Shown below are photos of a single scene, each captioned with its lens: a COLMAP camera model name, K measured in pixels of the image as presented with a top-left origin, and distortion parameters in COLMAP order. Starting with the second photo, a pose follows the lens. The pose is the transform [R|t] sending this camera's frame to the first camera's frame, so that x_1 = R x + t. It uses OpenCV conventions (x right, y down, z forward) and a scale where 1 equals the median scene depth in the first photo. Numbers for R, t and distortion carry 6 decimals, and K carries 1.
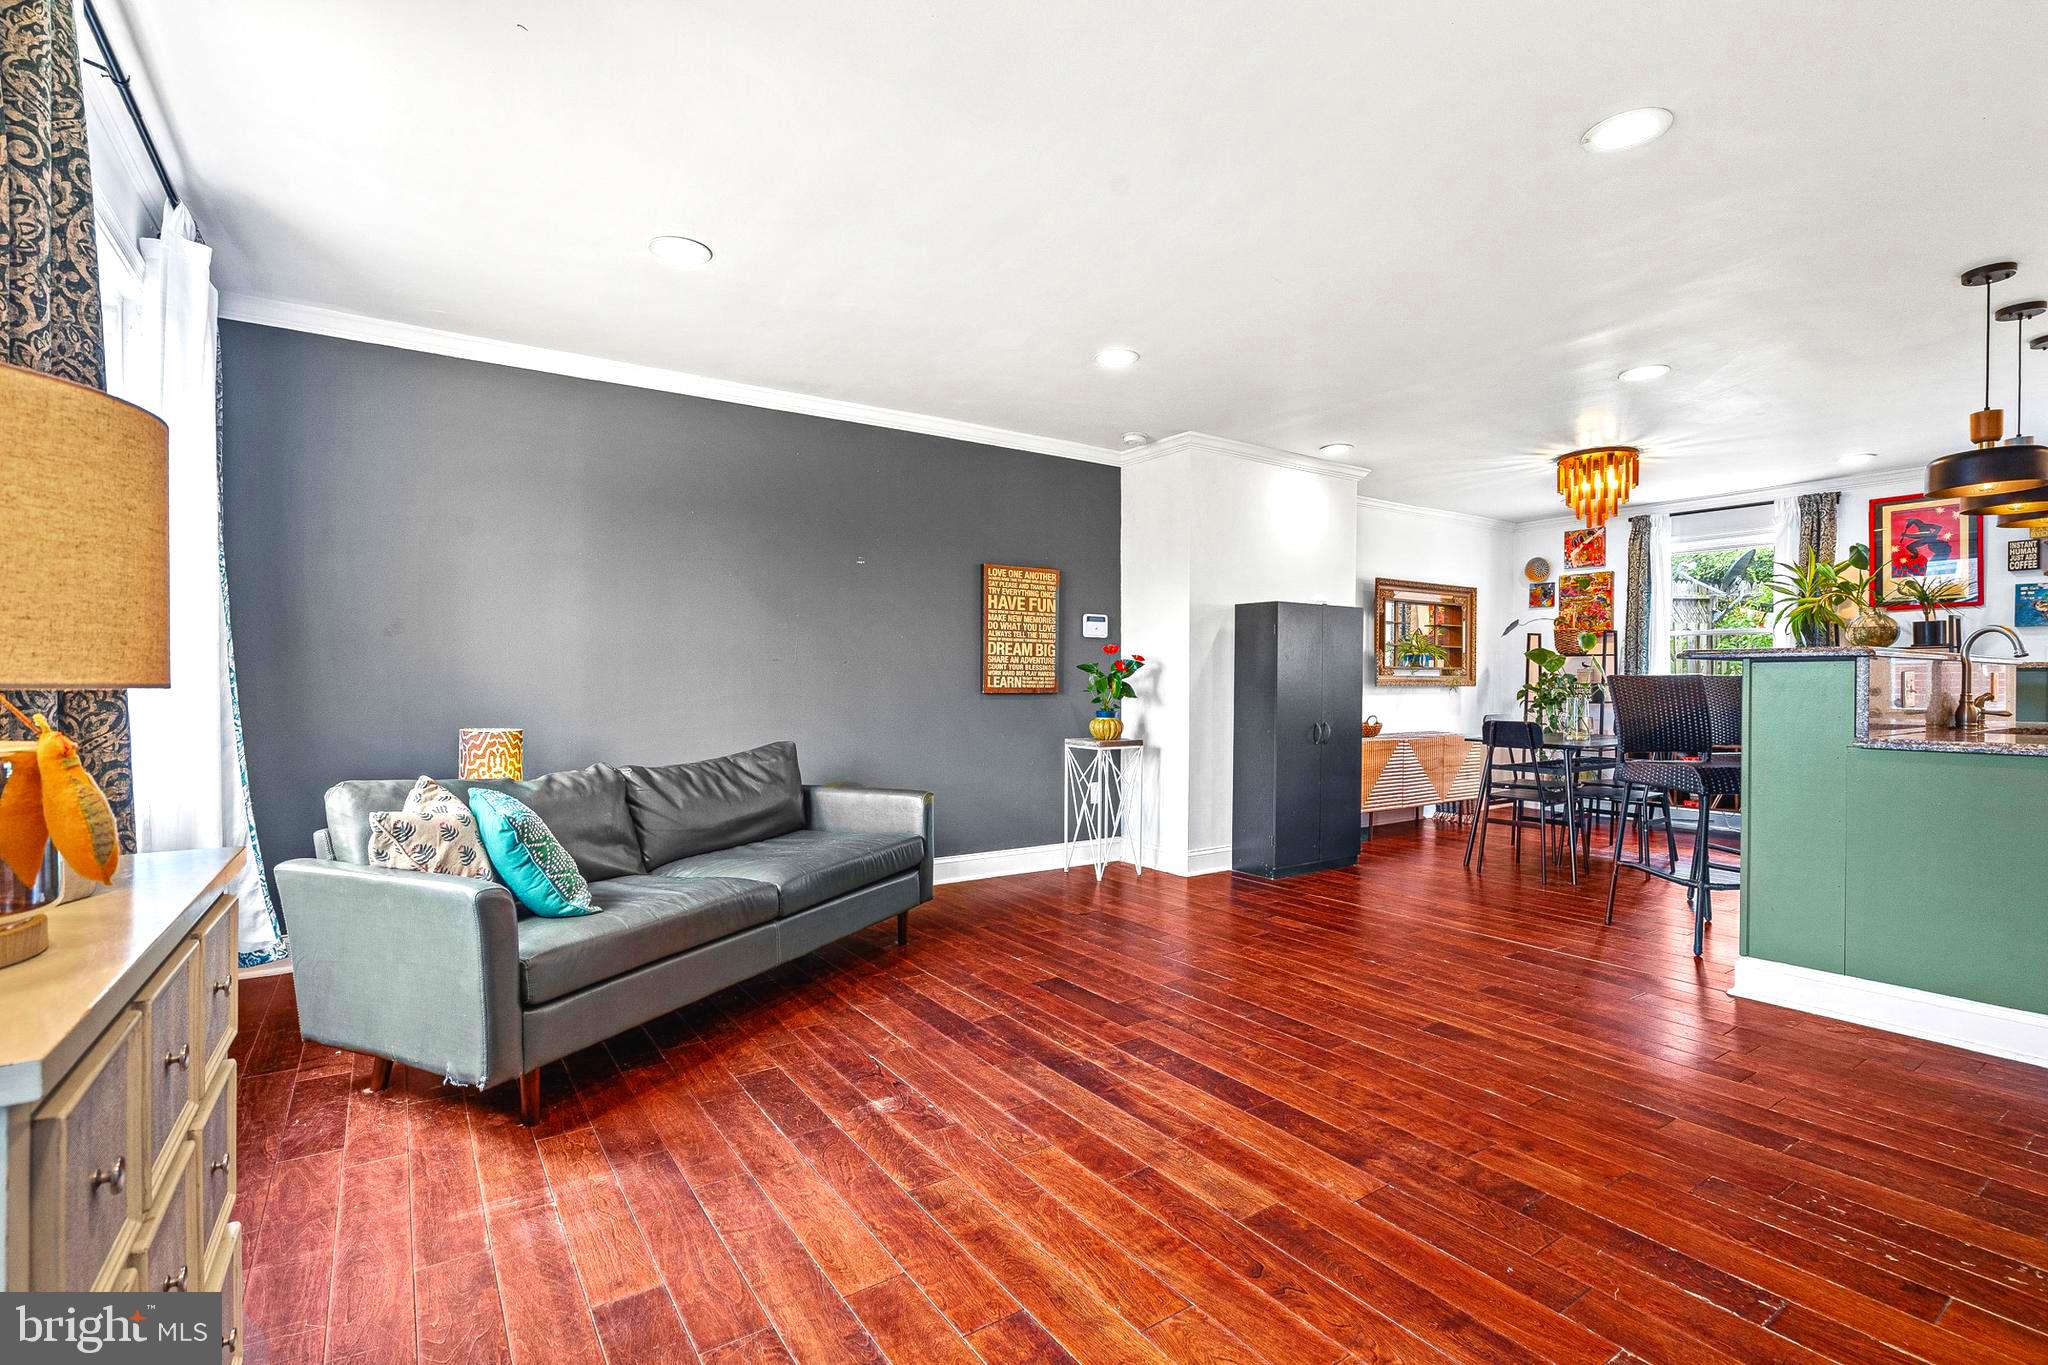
lens RADIAL K [[918.3, 0, 1024.0], [0, 918.3, 682.5], [0, 0, 1]] dist [0.000453, 0.000045]
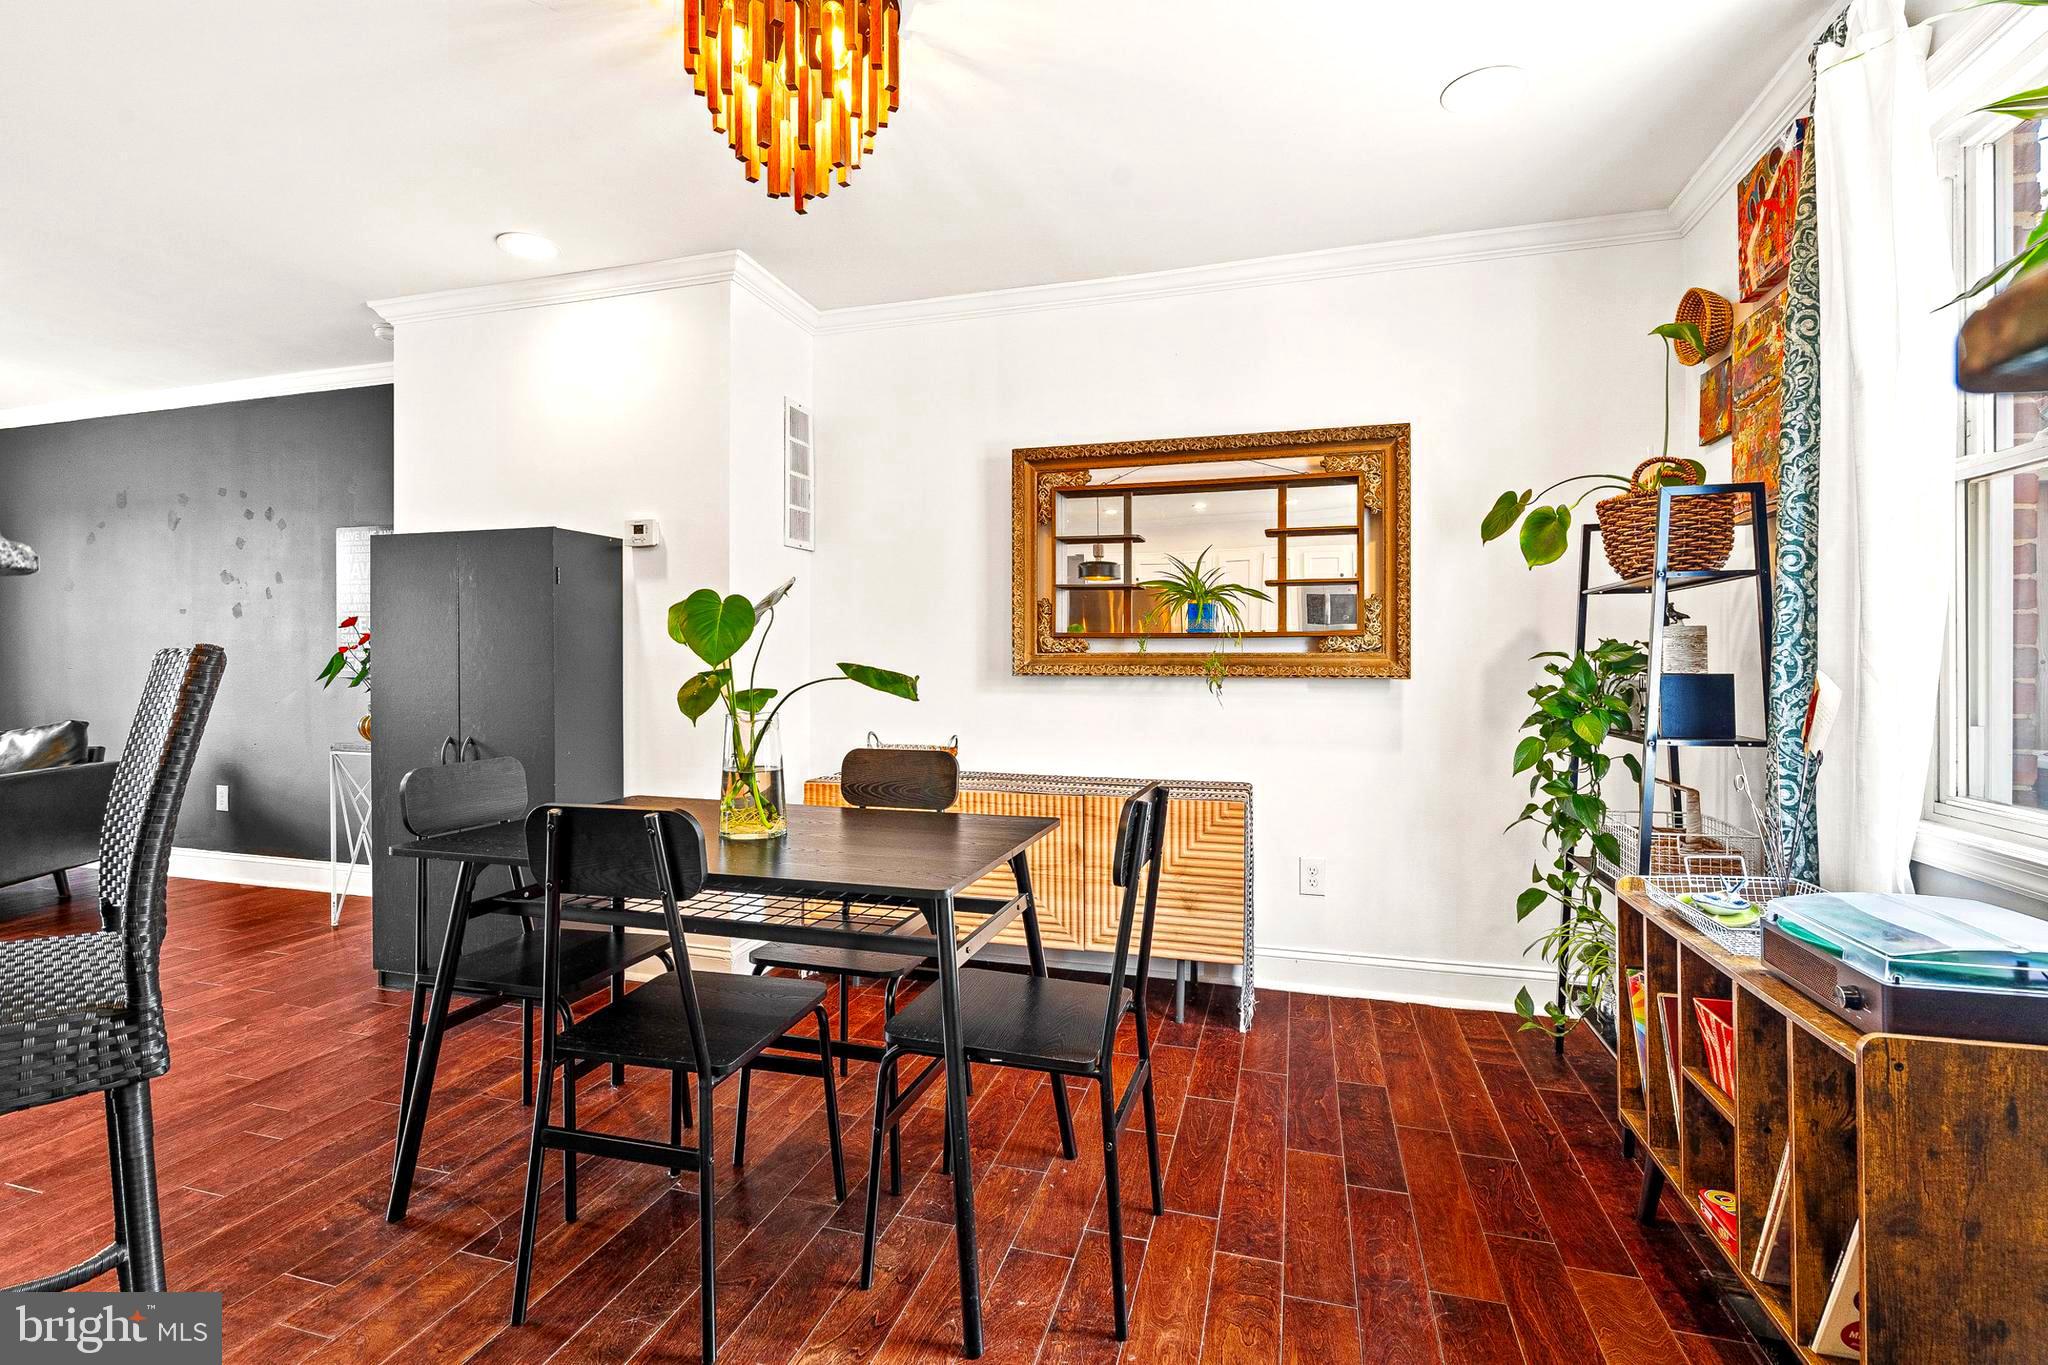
lens RADIAL K [[918.3, 0, 1024.0], [0, 918.3, 682.5], [0, 0, 1]] dist [0.000453, 0.000045]
pose [[0.632156, 0.012314, -0.774743, 0.741490], [-0.001180, 0.999888, 0.014929, 0.001967], [0.774840, -0.008523, 0.632100, 0.666987]]
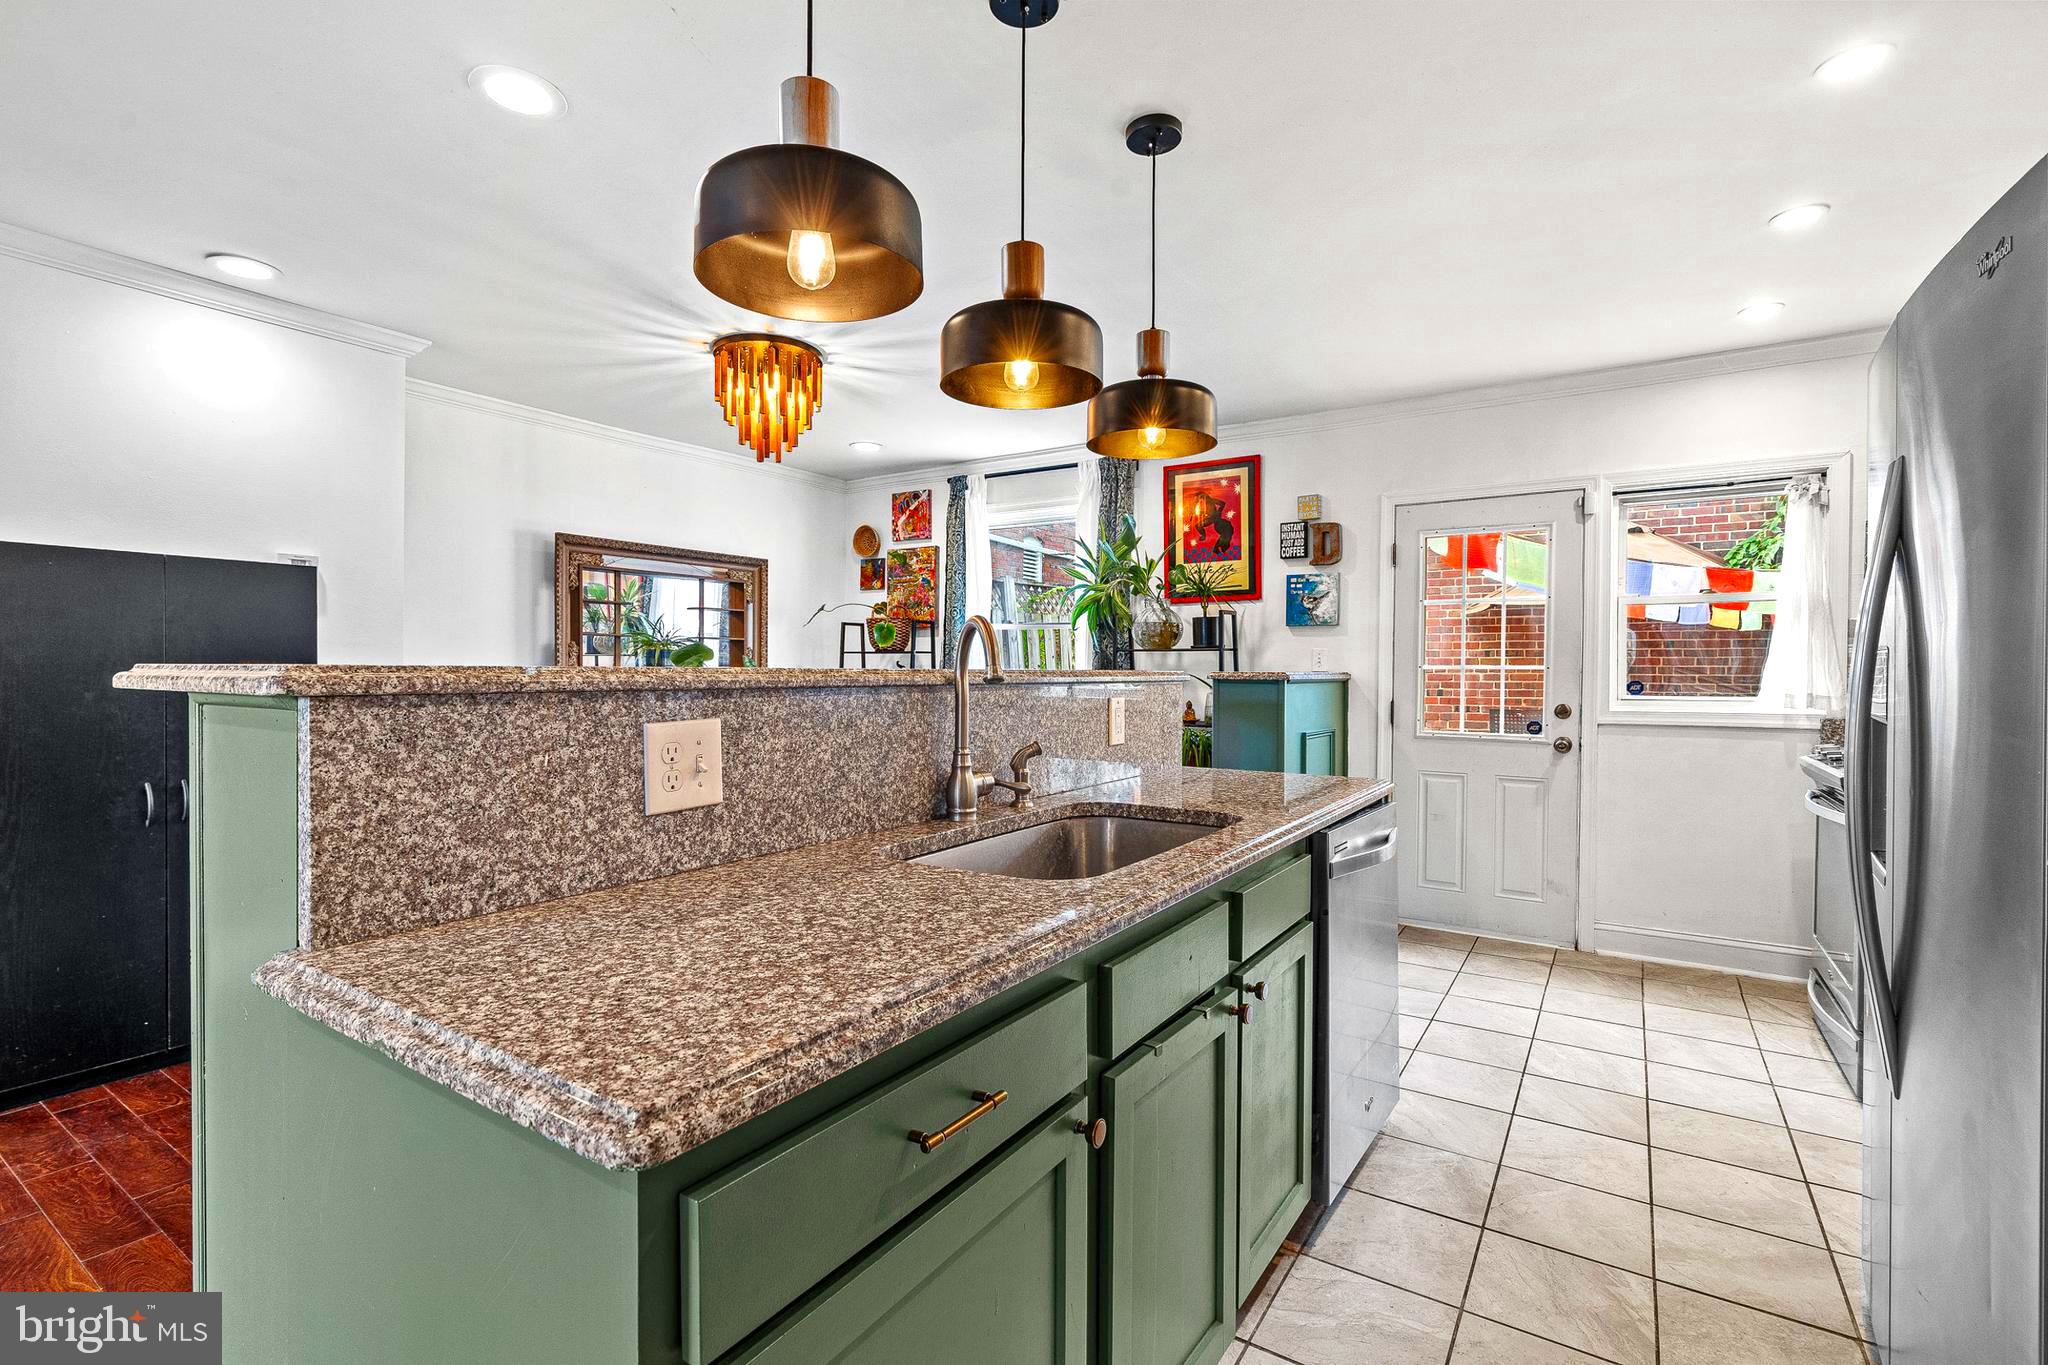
lens RADIAL K [[918.3, 0, 1024.0], [0, 918.3, 682.5], [0, 0, 1]] dist [0.000453, 0.000045]
pose [[0.922900, -0.003369, 0.385026, 0.425802], [-0.002528, 0.999887, 0.014807, -0.016748], [-0.385033, -0.014639, 0.922787, 0.254834]]
